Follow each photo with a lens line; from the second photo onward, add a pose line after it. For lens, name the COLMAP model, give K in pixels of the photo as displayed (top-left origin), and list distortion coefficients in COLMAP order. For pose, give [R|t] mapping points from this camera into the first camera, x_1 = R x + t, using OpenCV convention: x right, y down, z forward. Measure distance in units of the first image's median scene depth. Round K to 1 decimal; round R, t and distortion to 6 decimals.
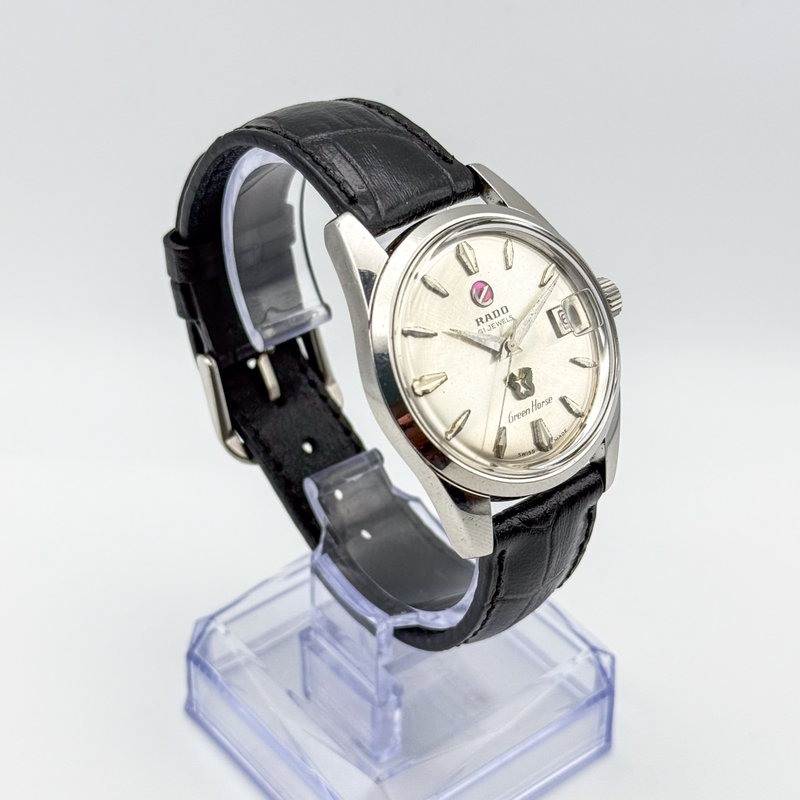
lens RADIAL K [[1735.5, 0, 400.0], [0, 1735.5, 400.0], [0, 0, 1]] dist [0.067802, 6.512637]
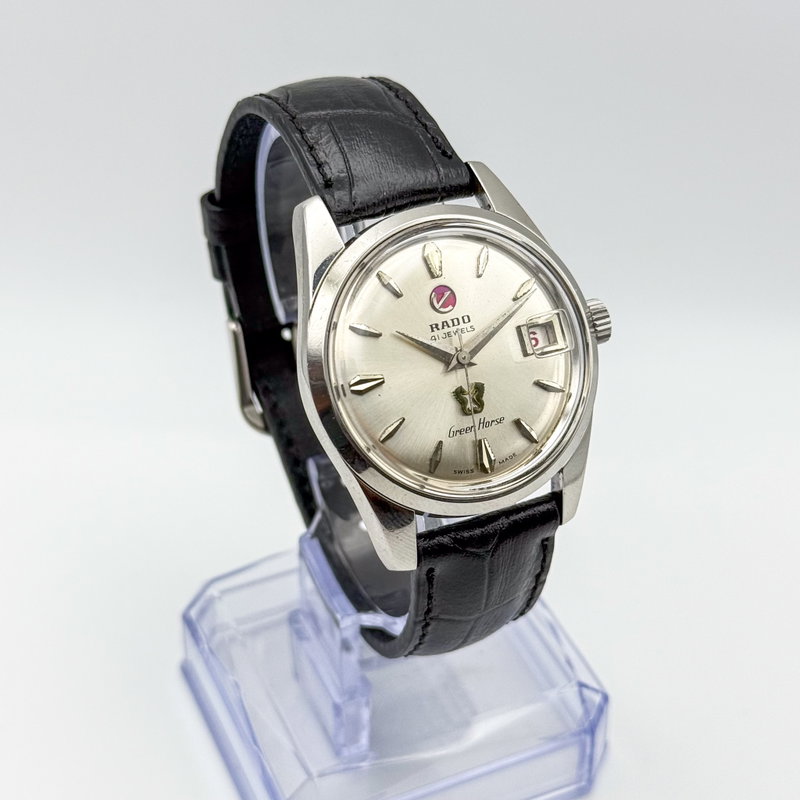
lens RADIAL K [[1735.5, 0, 400.0], [0, 1735.5, 400.0], [0, 0, 1]] dist [0.067802, 6.512637]
pose [[0.967166, 0.150865, -0.204526, 0.219404], [-0.145655, 0.988511, 0.040378, -0.040027], [0.208268, -0.009262, 0.978028, 0.062163]]
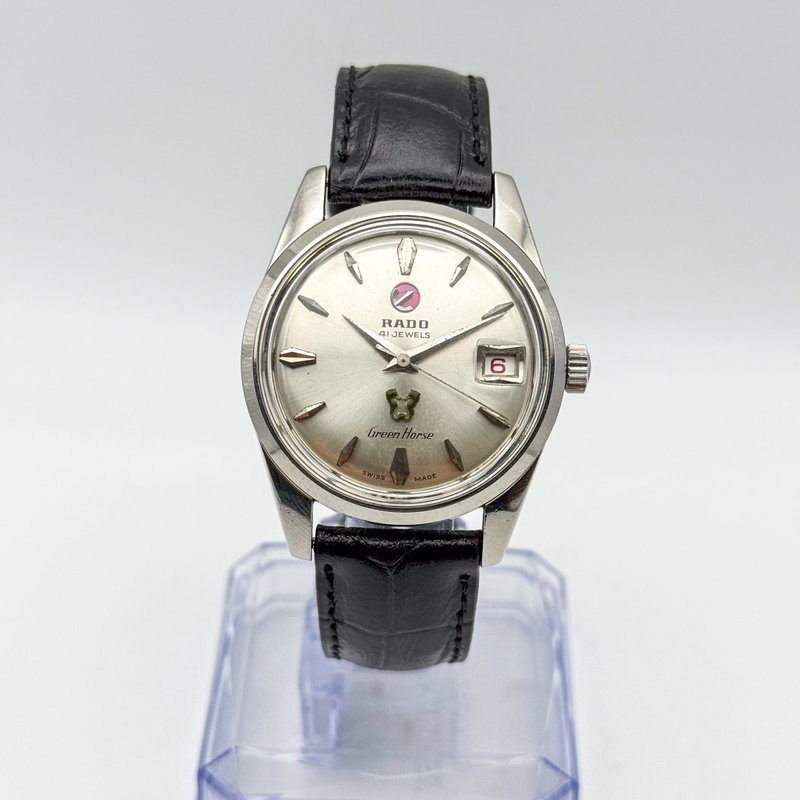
lens RADIAL K [[1735.5, 0, 400.0], [0, 1735.5, 400.0], [0, 0, 1]] dist [0.067802, 6.512637]
pose [[0.764038, 0.386967, -0.516239, 0.519932], [-0.394282, 0.913407, 0.101140, -0.099683], [0.510674, 0.126269, 0.850452, 0.218664]]
